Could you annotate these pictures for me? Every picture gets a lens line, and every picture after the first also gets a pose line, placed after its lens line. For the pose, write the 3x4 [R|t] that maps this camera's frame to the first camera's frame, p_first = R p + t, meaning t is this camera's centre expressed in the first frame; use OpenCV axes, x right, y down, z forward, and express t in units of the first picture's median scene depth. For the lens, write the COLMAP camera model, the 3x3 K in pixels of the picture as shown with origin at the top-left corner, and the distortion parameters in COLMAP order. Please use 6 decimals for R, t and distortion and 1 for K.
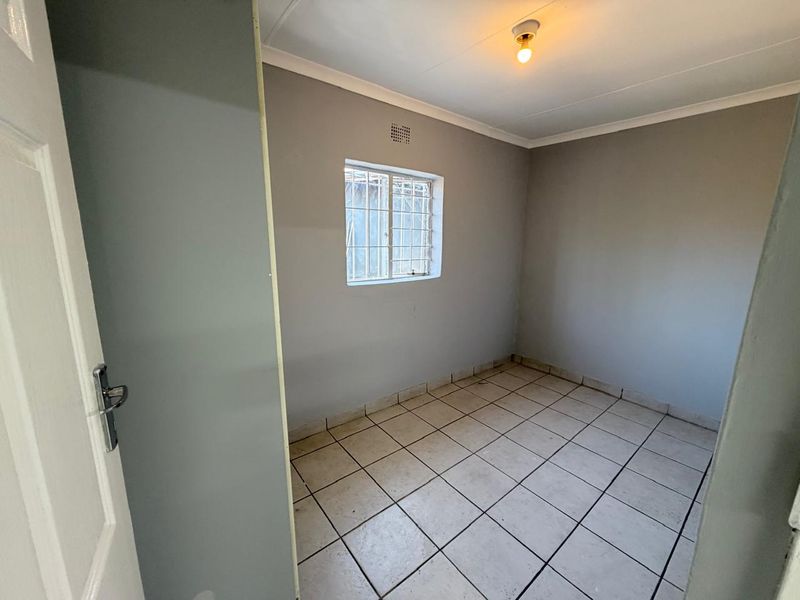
lens RADIAL K [[317.7, 0, 398.9], [0, 317.7, 301.5], [0, 0, 1]] dist [-0.000404, -0.000058]
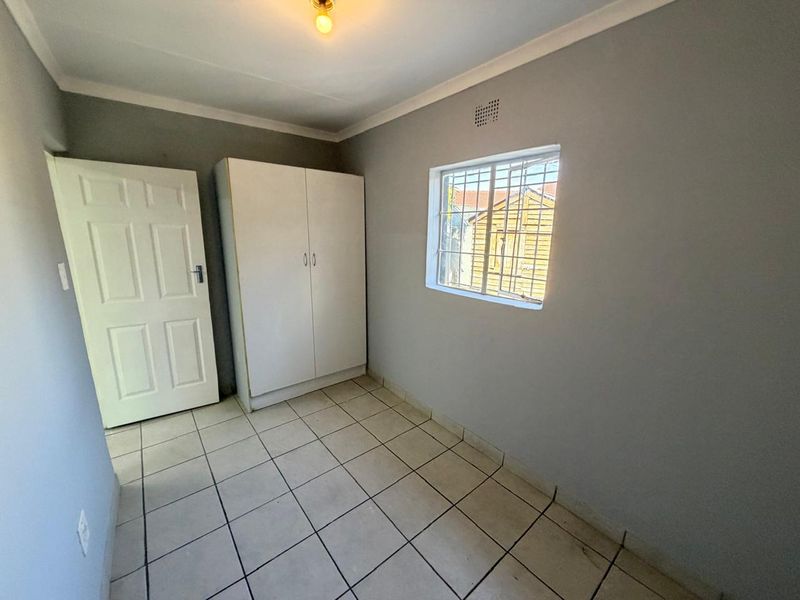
lens RADIAL K [[317.7, 0, 398.5], [0, 317.7, 301.9], [0, 0, 1]] dist [-0.000404, -0.000058]
pose [[0.003736, 0.198827, -0.980028, 0.831592], [-0.204273, 0.959521, 0.193888, -0.176174], [0.978907, 0.199469, 0.044200, 0.802705]]
